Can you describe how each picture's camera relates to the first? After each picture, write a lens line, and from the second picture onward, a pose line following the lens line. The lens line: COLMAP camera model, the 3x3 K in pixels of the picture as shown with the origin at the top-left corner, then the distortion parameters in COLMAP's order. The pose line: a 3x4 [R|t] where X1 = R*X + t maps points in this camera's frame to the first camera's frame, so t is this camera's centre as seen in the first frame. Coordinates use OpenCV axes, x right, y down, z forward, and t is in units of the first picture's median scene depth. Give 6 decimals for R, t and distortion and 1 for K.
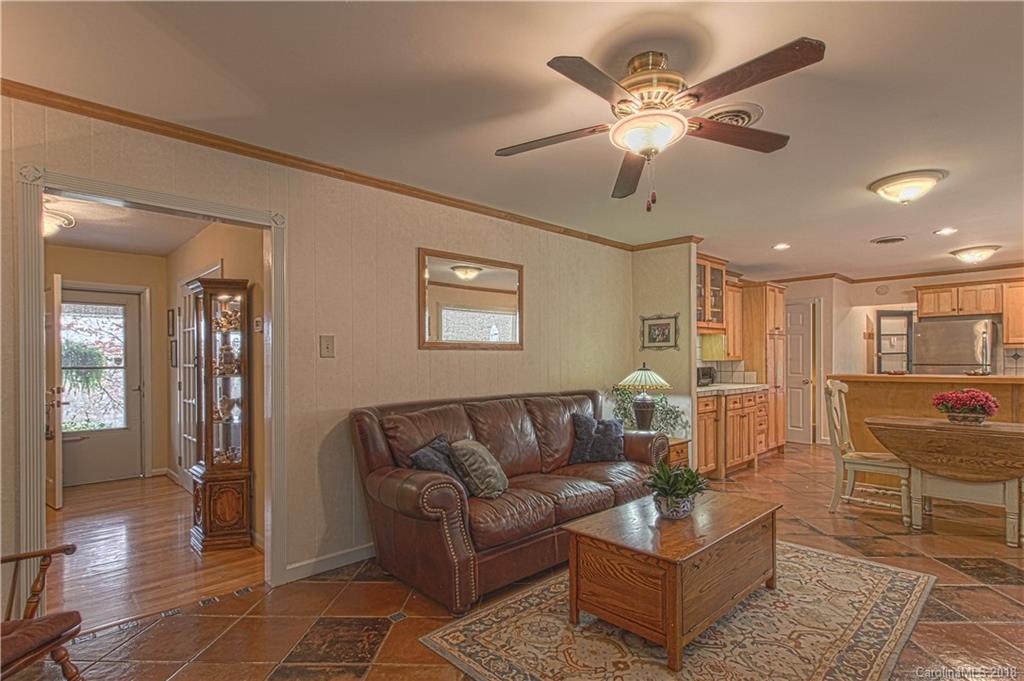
lens RADIAL K [[491.8, 0, 548.2], [0, 491.8, 363.0], [0, 0, 1]] dist [0.001859, 0.000152]
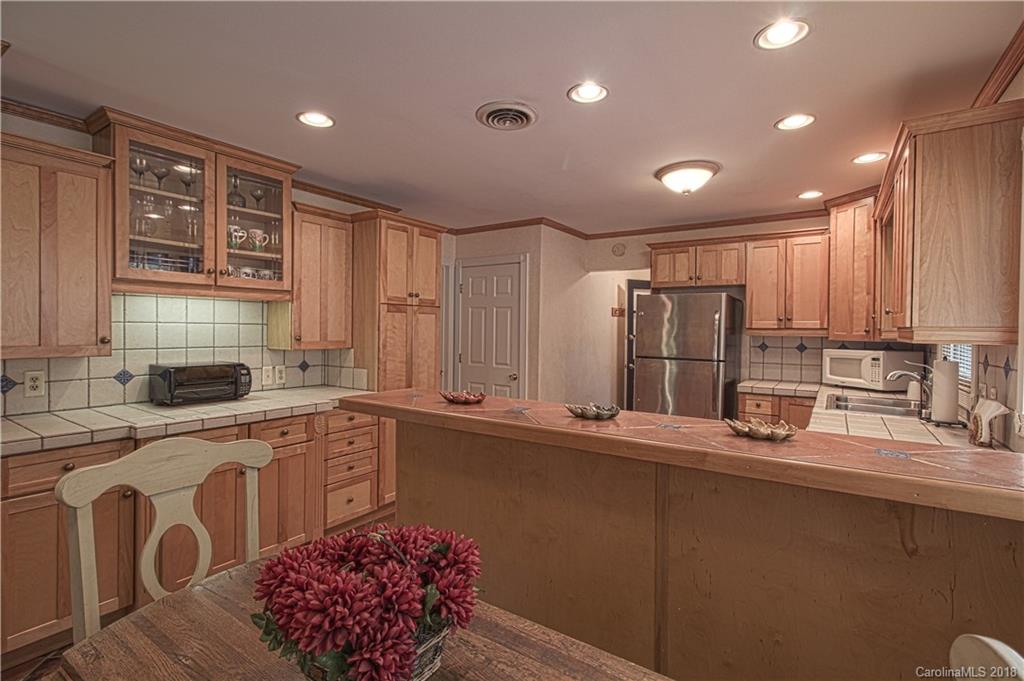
lens RADIAL K [[491.8, 0, 511.7], [0, 491.8, 335.0], [0, 0, 1]] dist [0.001859, 0.000152]
pose [[0.975308, 0.019265, 0.220008, 0.426386], [-0.021323, 0.999748, 0.006979, -0.027175], [-0.219818, -0.011498, 0.975473, 0.375480]]
